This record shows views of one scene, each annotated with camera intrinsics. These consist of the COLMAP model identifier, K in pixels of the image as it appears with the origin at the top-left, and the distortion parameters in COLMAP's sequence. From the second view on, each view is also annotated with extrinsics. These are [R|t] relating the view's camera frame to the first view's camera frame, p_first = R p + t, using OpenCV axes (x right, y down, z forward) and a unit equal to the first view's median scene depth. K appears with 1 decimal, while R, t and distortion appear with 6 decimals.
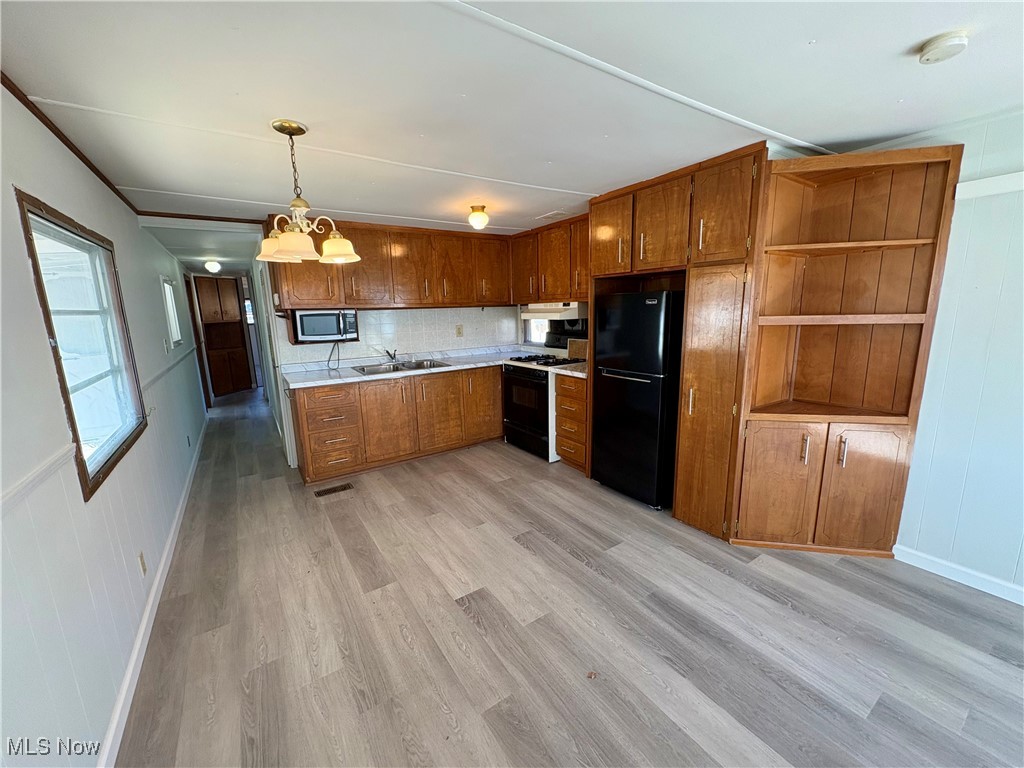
lens RADIAL K [[409.5, 0, 511.3], [0, 409.5, 385.2], [0, 0, 1]] dist [0.000028, 0.000039]
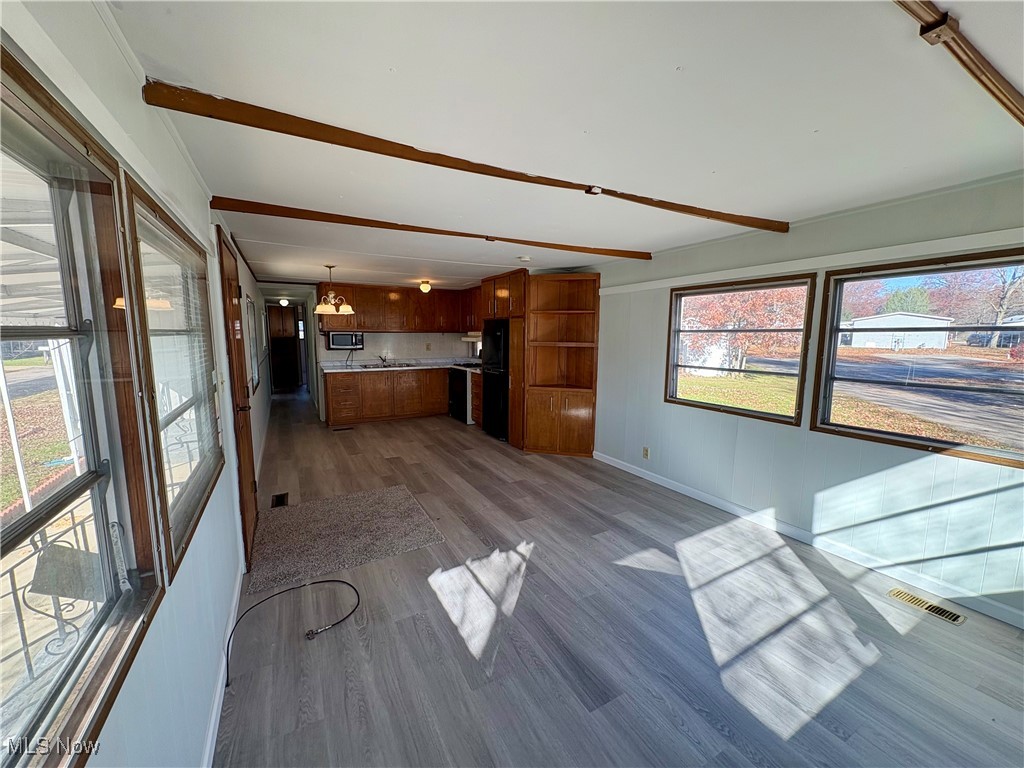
lens RADIAL K [[409.5, 0, 511.3], [0, 409.5, 385.2], [0, 0, 1]] dist [0.000028, 0.000039]
pose [[0.996341, 0.041328, -0.074815, 0.516749], [-0.045604, 0.997368, -0.056377, 0.148107], [0.072288, 0.059582, 0.995603, -0.907346]]
